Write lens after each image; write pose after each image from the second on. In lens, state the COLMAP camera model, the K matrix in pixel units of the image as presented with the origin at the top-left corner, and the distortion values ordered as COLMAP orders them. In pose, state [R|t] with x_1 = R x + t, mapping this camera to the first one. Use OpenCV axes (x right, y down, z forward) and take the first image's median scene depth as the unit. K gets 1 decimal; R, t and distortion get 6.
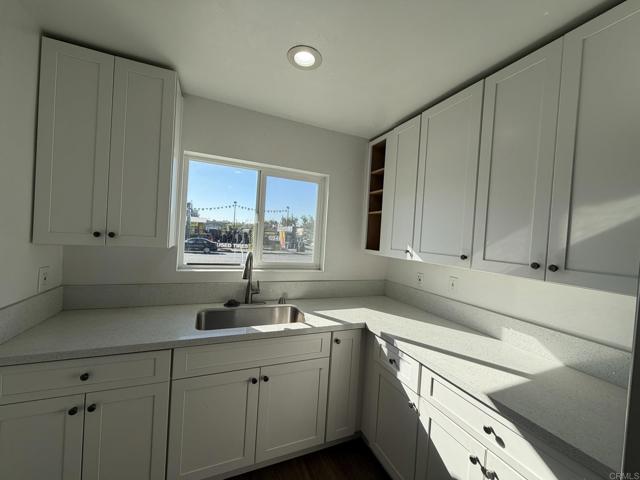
lens RADIAL K [[255.2, 0, 320.2], [0, 255.2, 238.4], [0, 0, 1]] dist [0.001199, 0.000274]
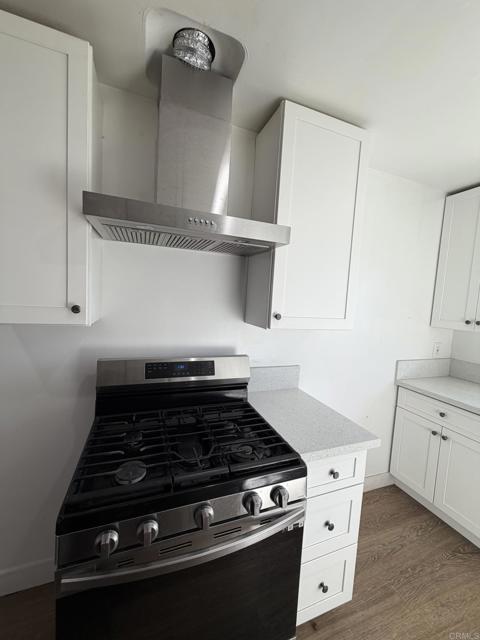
lens RADIAL K [[255.2, 0, 239.0], [0, 255.2, 320.2], [0, 0, 1]] dist [0.001199, 0.000274]
pose [[-0.042621, 0.021212, -0.998866, 0.457130], [-0.076744, 0.996751, 0.024442, 0.028055], [0.996139, 0.077699, -0.040855, -0.131702]]
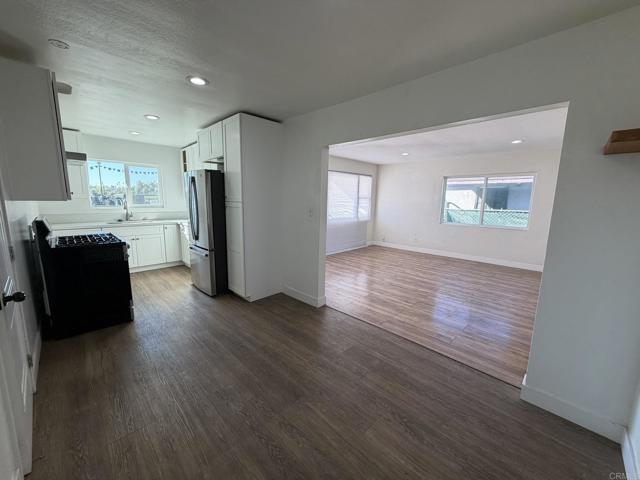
lens RADIAL K [[255.2, 0, 318.8], [0, 255.2, 238.8], [0, 0, 1]] dist [0.001199, 0.000274]
pose [[0.929542, -0.104273, 0.353664, 0.691411], [0.047184, 0.984932, 0.166380, 0.123030], [-0.365684, -0.137971, 0.920456, -2.522485]]
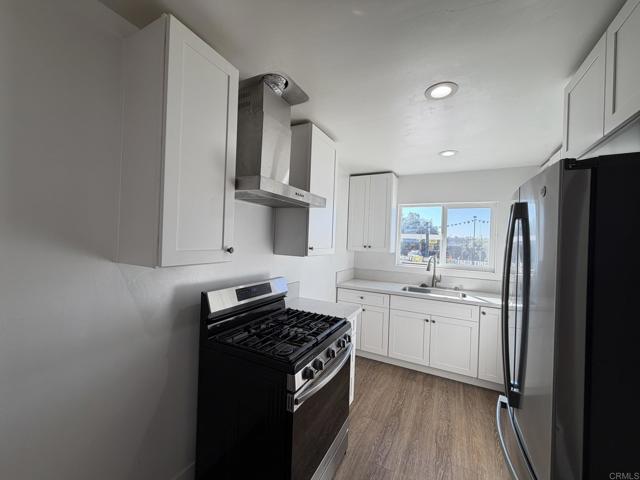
lens RADIAL K [[255.2, 0, 319.3], [0, 255.2, 243.0], [0, 0, 1]] dist [0.001199, 0.000274]
pose [[0.632792, -0.029141, -0.773773, 0.683079], [-0.009358, 0.998931, -0.045273, 0.058086], [0.774265, 0.035889, 0.631843, -0.813792]]
